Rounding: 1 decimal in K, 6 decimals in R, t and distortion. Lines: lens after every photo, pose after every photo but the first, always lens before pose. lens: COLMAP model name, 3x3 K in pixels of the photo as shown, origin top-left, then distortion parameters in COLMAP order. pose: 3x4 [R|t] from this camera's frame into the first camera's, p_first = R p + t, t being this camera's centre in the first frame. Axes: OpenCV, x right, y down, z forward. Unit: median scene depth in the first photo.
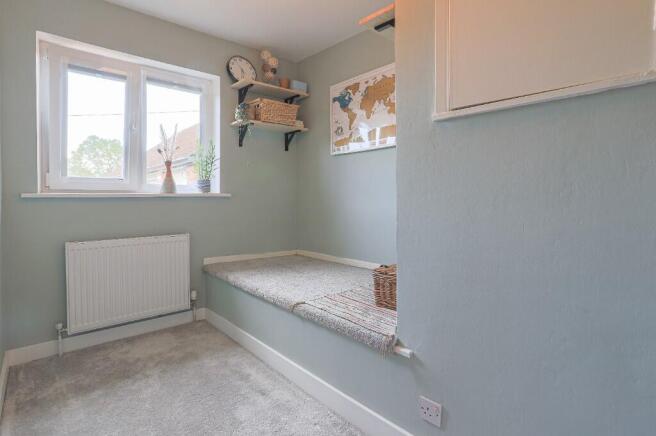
lens RADIAL K [[335.6, 0, 332.1], [0, 335.6, 215.2], [0, 0, 1]] dist [-0.046248, 0.018292]
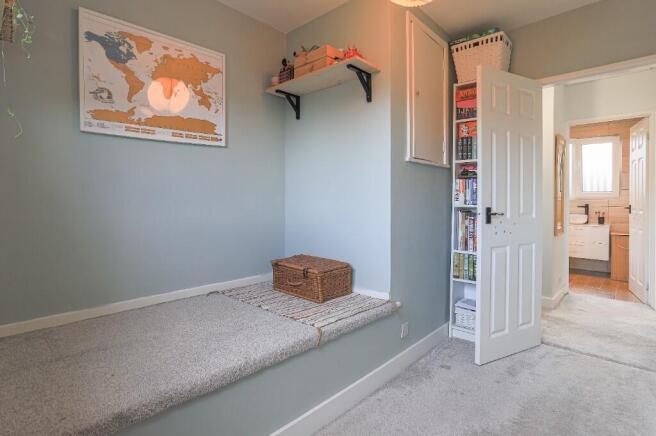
lens RADIAL K [[335.6, 0, 325.5], [0, 335.6, 210.6], [0, 0, 1]] dist [-0.046248, 0.018292]
pose [[-0.079725, -0.031342, 0.996324, -0.622674], [0.054740, 0.997860, 0.035771, -0.047094], [-0.995313, 0.057391, -0.077839, 0.690018]]
